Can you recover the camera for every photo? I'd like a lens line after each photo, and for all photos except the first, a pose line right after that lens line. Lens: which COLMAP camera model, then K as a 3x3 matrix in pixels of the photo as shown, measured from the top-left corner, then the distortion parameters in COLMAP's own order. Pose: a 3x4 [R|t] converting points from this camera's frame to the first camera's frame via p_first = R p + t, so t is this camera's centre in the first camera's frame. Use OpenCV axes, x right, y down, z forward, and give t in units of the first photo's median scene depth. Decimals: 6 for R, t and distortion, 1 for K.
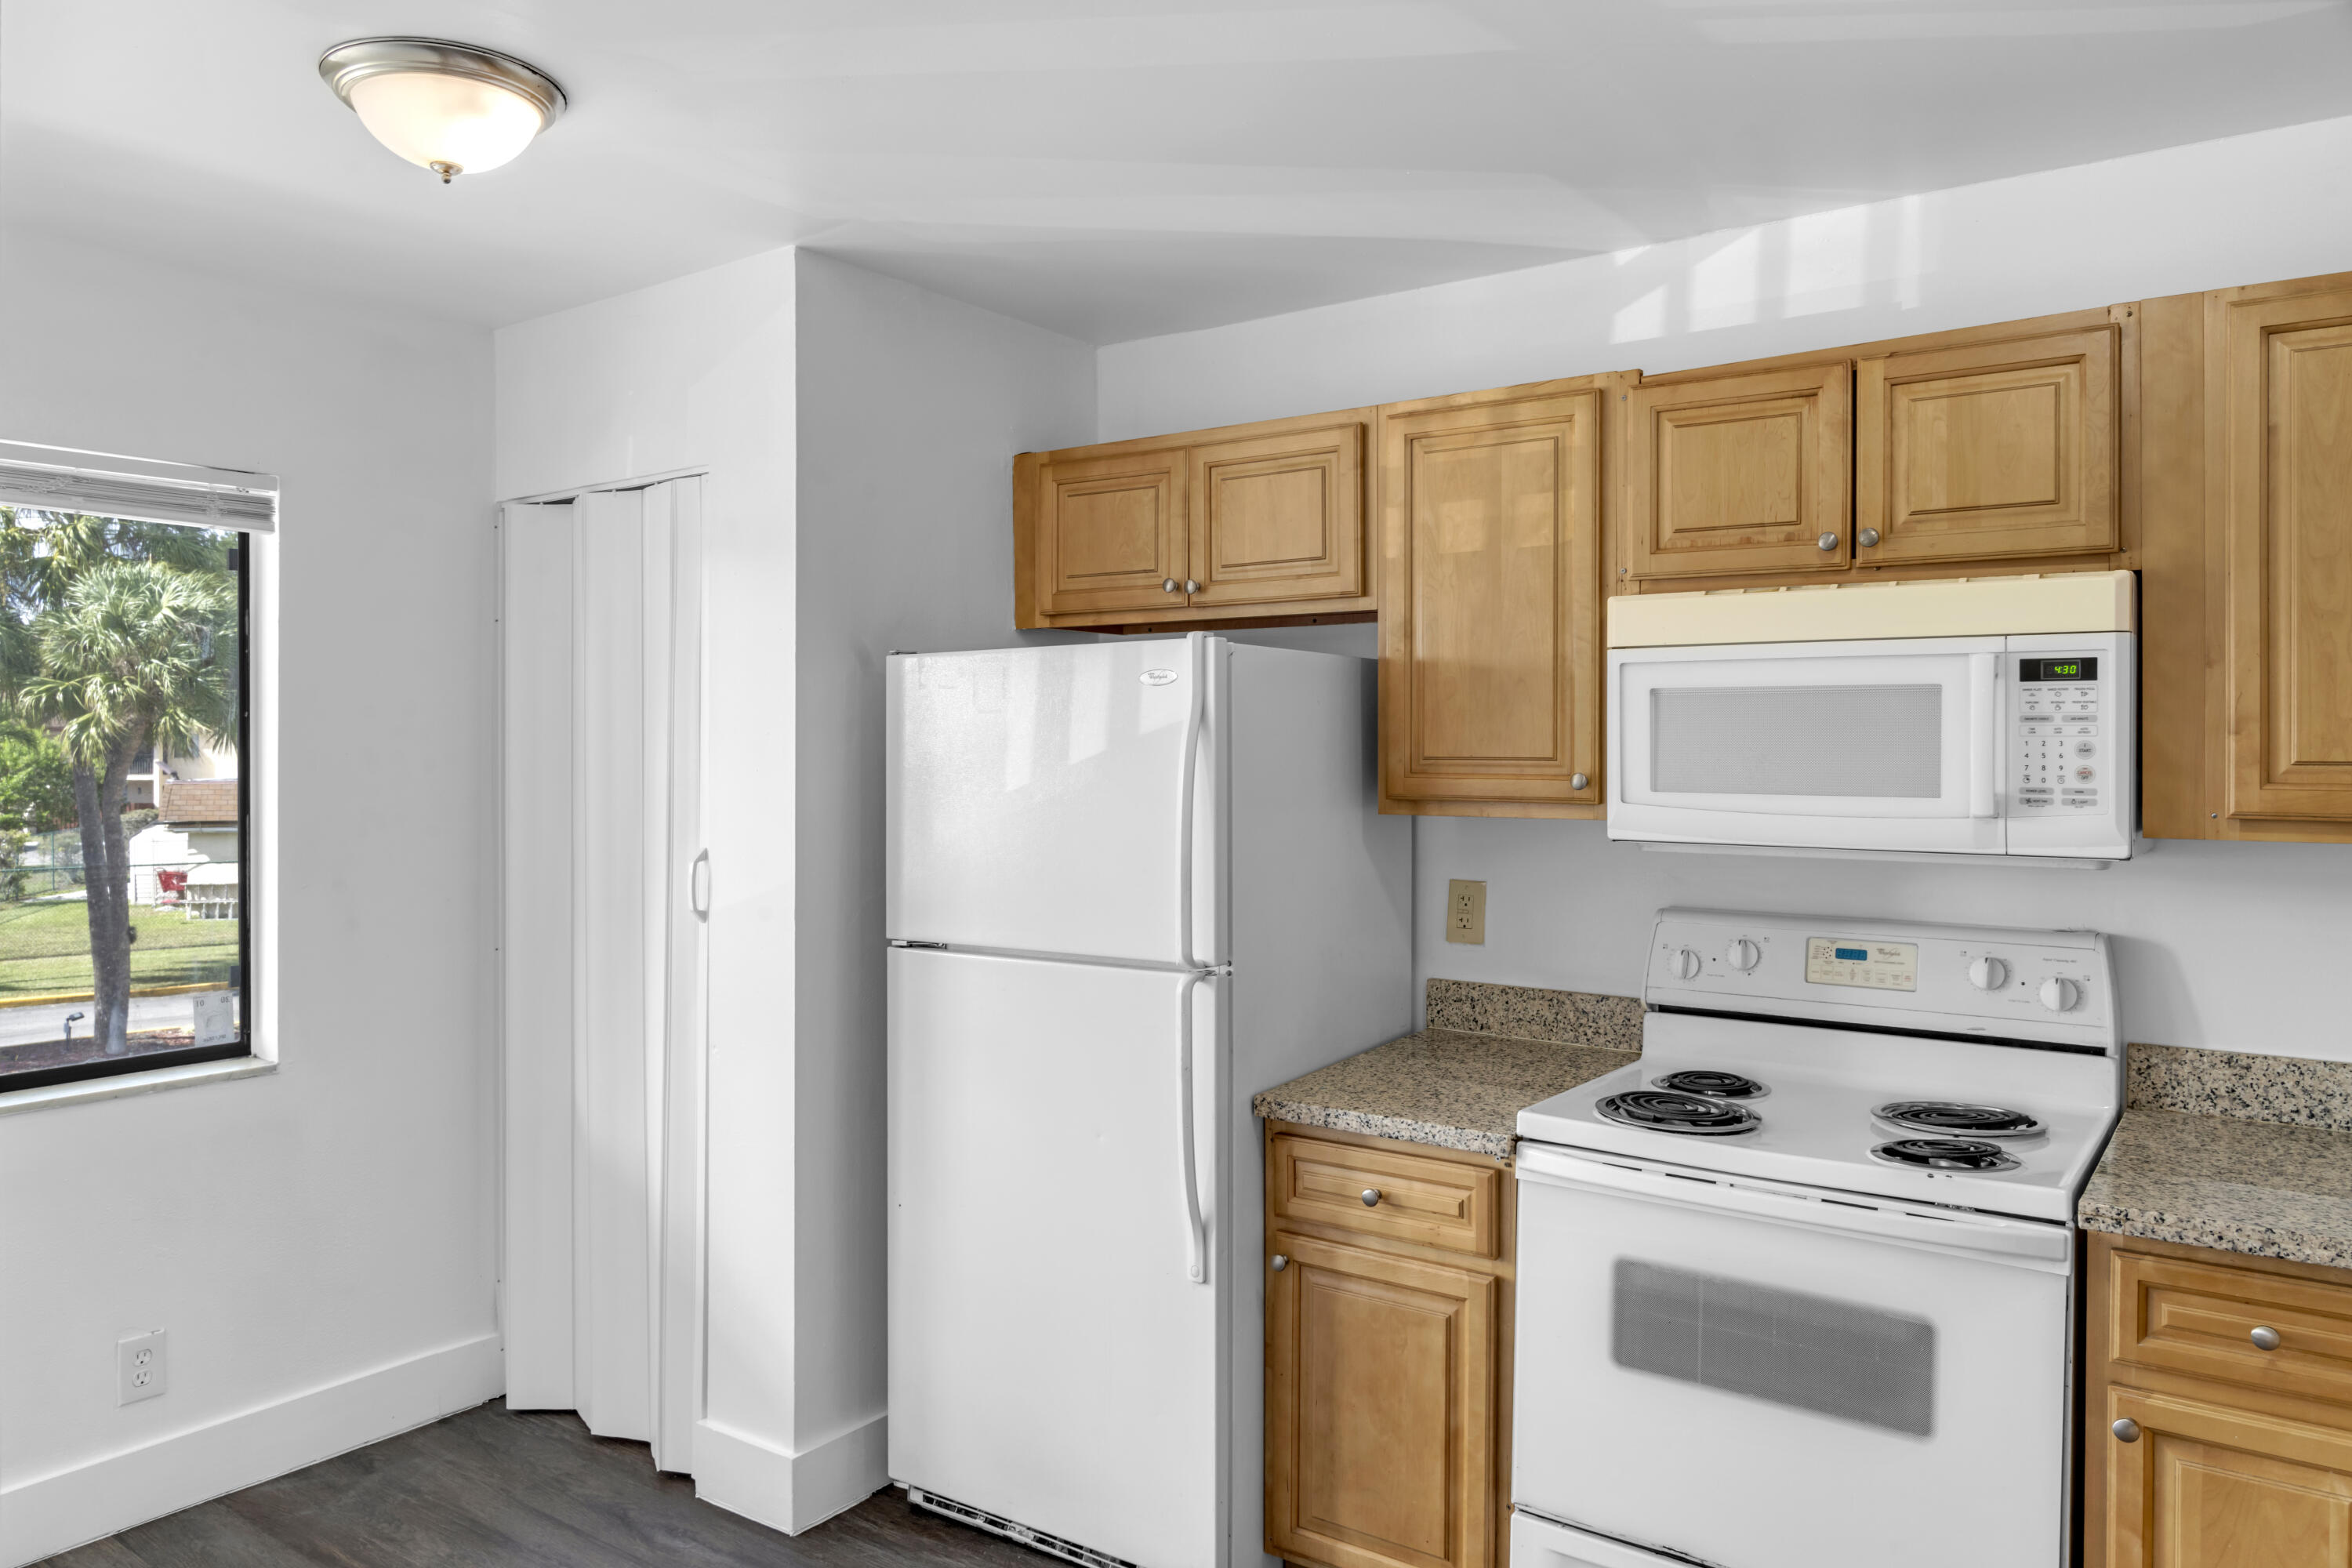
lens RADIAL K [[1616.6, 0, 1171.2], [0, 1616.6, 739.2], [0, 0, 1]] dist [-0.004288, 0.005313]
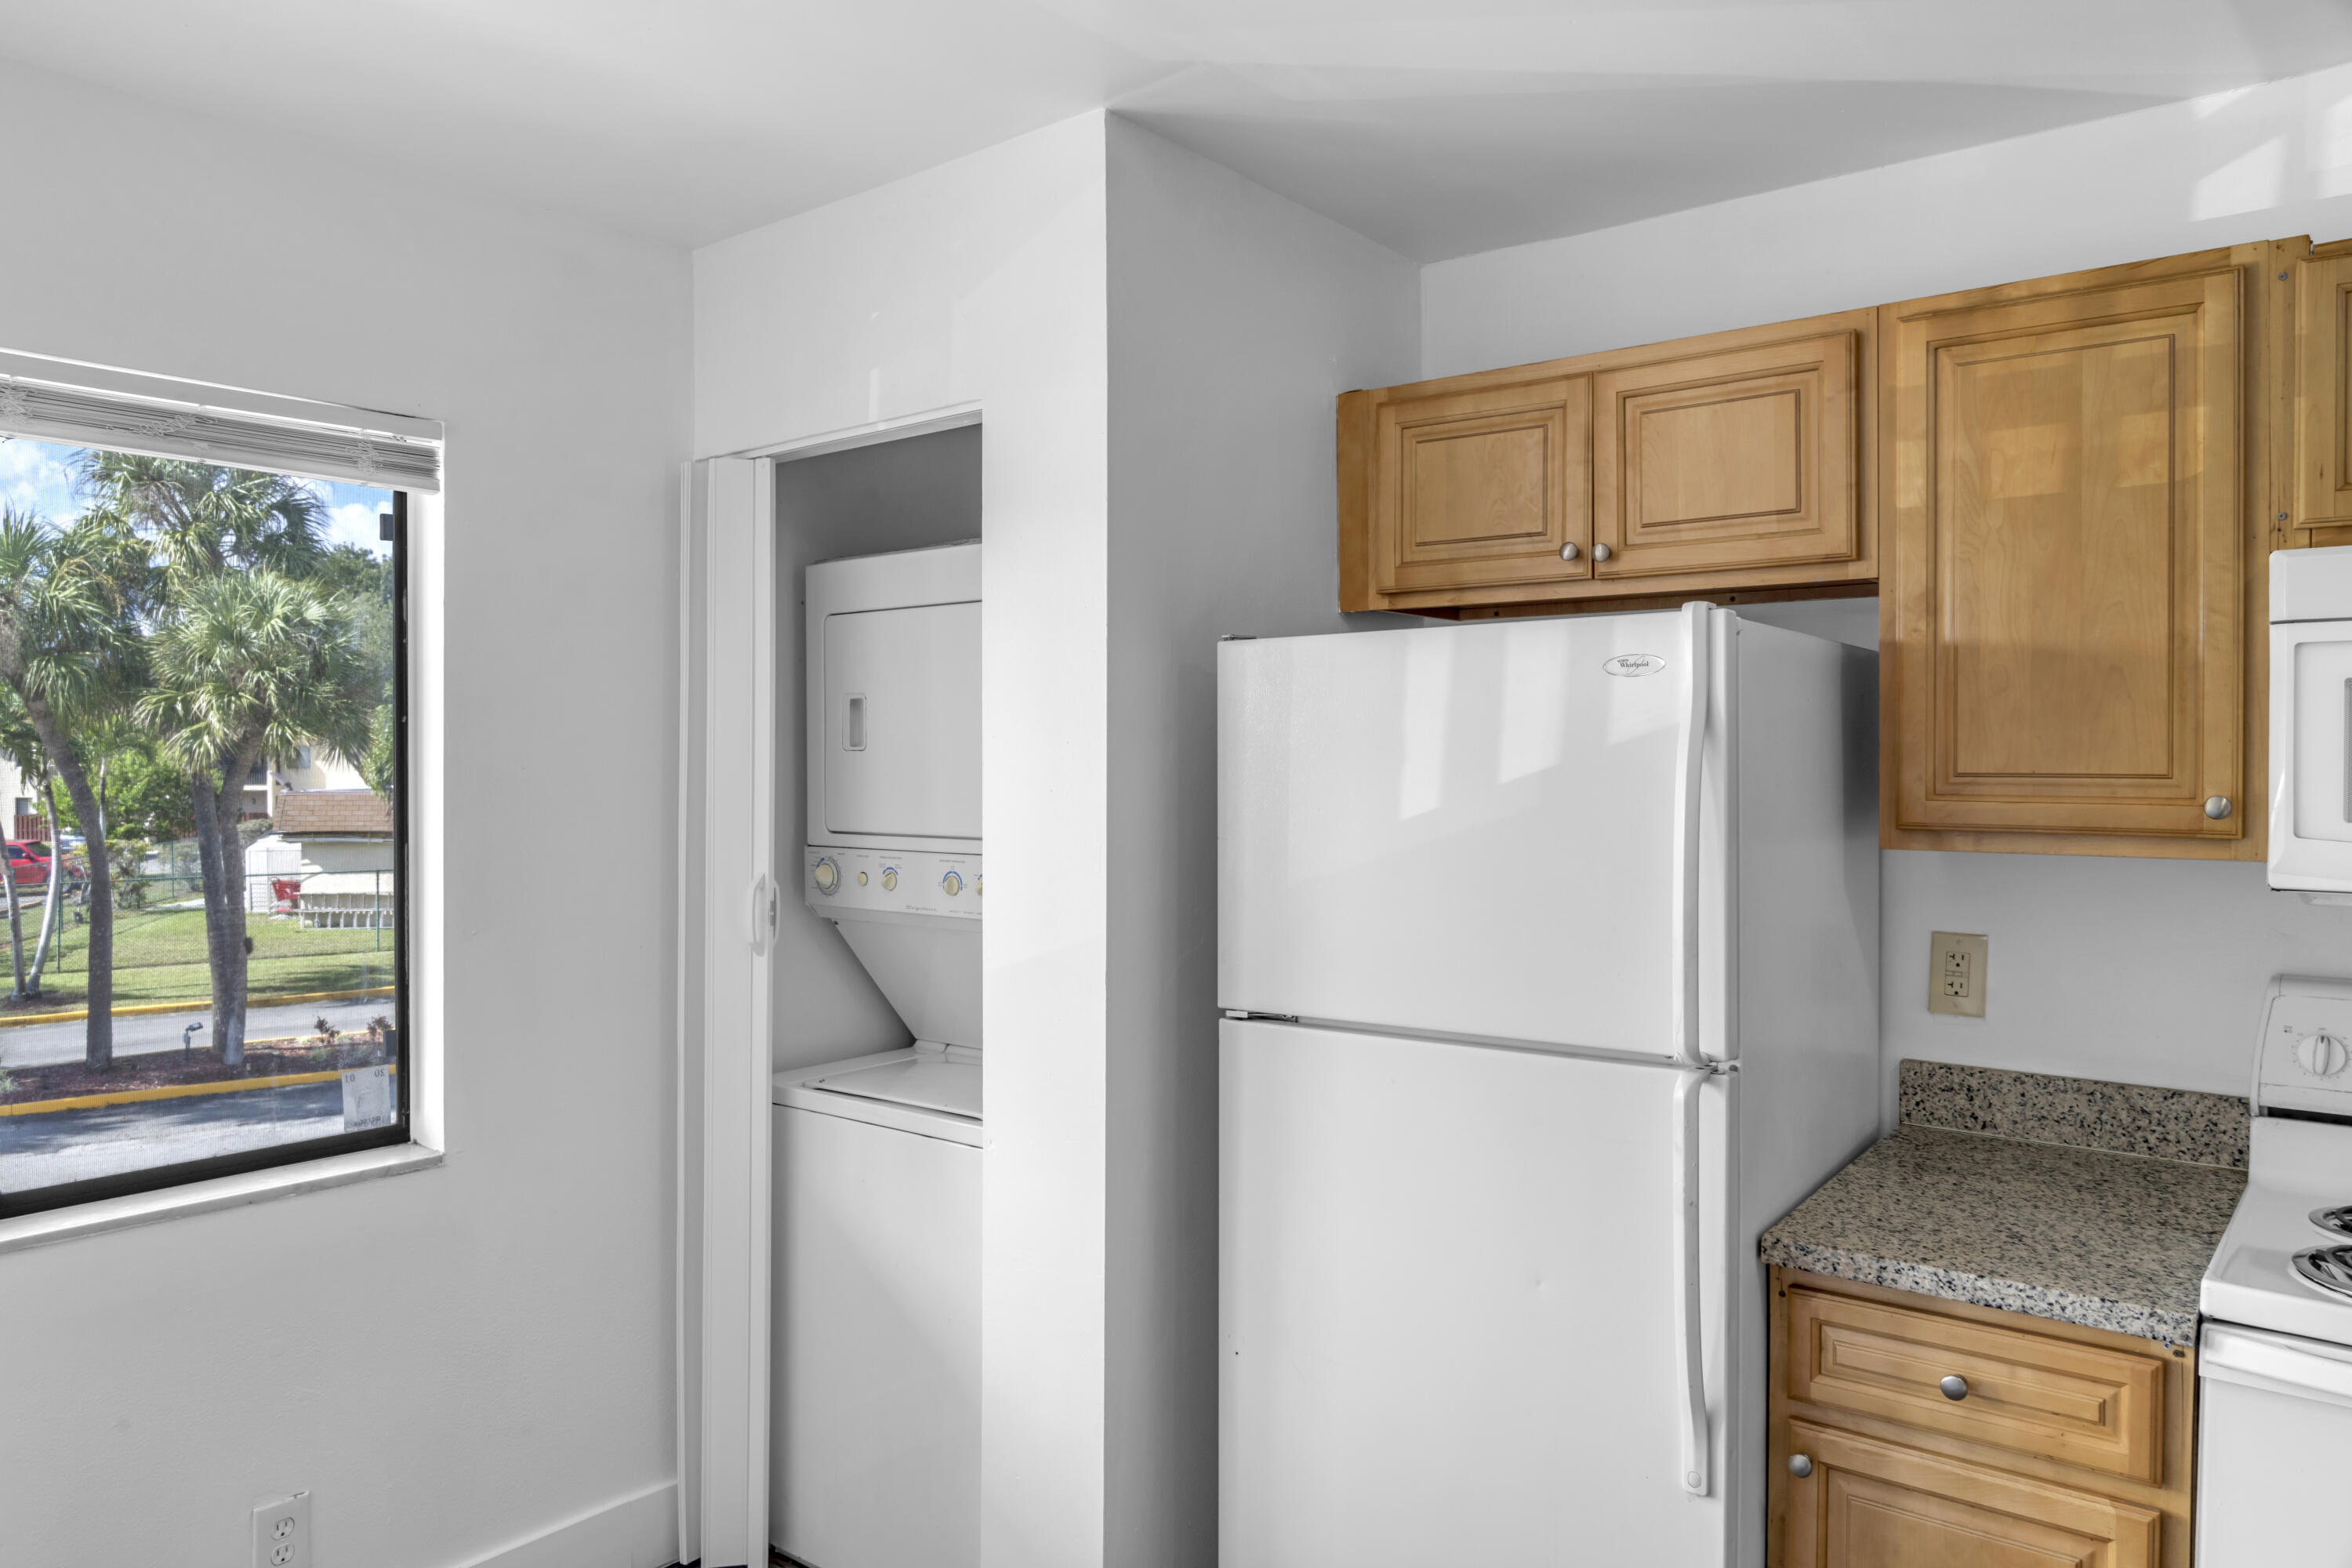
lens RADIAL K [[1604.1, 0, 1177.4], [0, 1604.1, 756.5], [0, 0, 1]] dist [-0.004421, 0.003096]
pose [[0.998978, 0.000078, -0.045203, -0.163171], [0.000085, 0.999993, 0.003614, 0.000515], [0.045203, -0.003614, 0.998971, 0.236063]]
